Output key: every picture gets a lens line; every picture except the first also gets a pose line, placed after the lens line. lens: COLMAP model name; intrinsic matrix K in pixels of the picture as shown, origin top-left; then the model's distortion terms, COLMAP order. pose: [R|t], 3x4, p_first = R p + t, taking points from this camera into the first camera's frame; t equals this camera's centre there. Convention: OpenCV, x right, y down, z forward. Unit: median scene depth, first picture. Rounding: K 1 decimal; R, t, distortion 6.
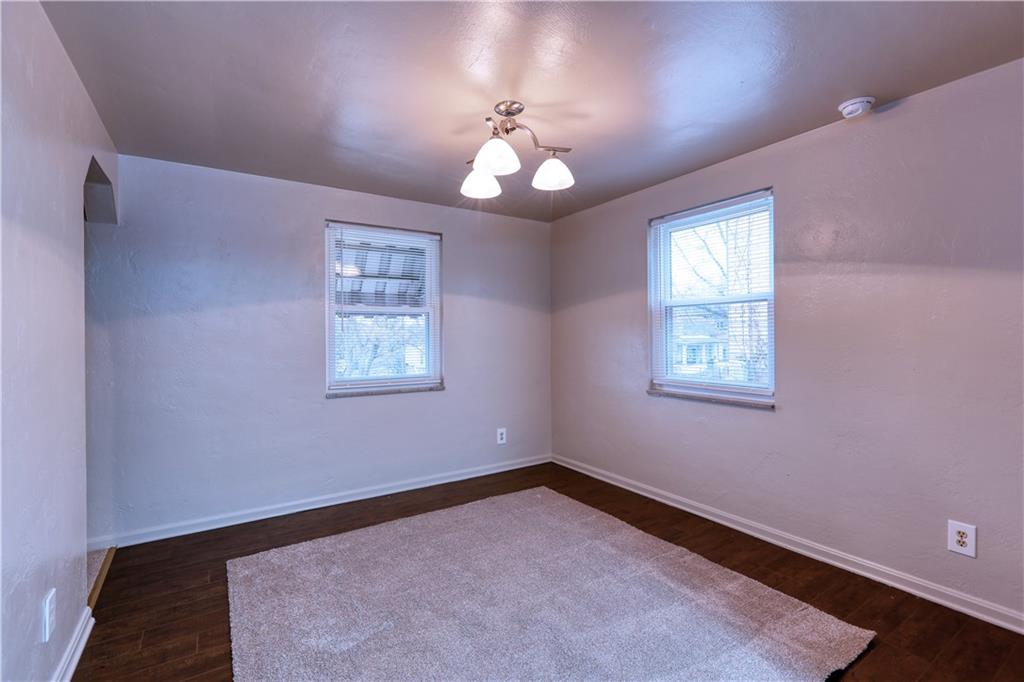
lens RADIAL K [[465.6, 0, 497.9], [0, 465.6, 341.4], [0, 0, 1]] dist [-0.001016, -0.000228]
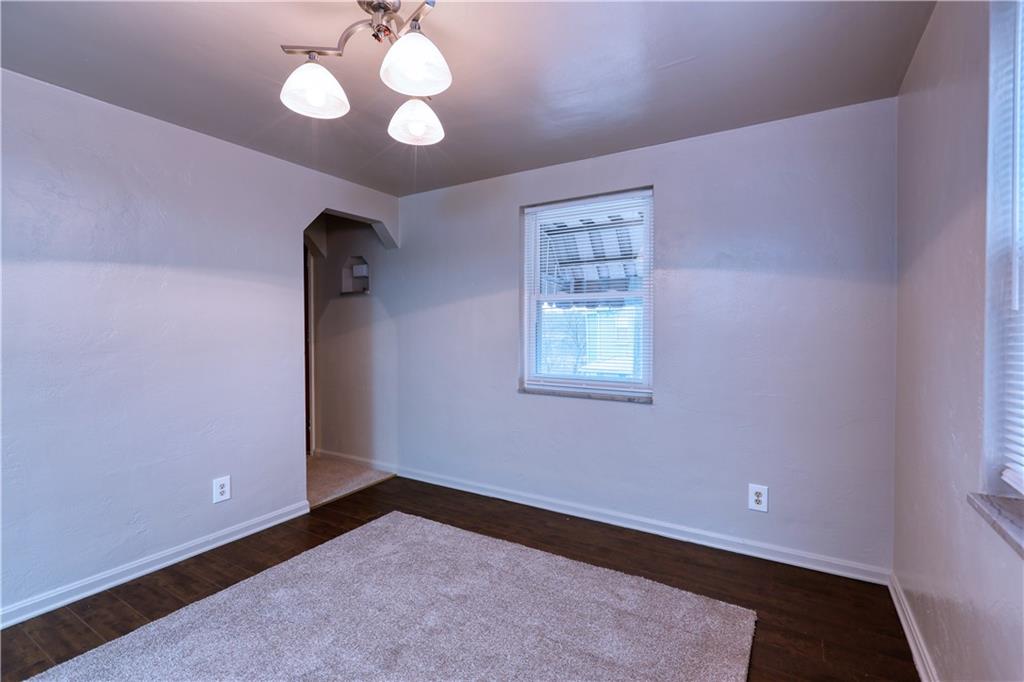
lens RADIAL K [[463.9, 0, 535.3], [0, 463.9, 334.6], [0, 0, 1]] dist [0.000614, -0.000006]
pose [[0.443520, 0.021755, -0.896001, 0.514640], [-0.012173, 0.999759, 0.018248, -0.016135], [0.896182, 0.002814, 0.443678, 0.601853]]
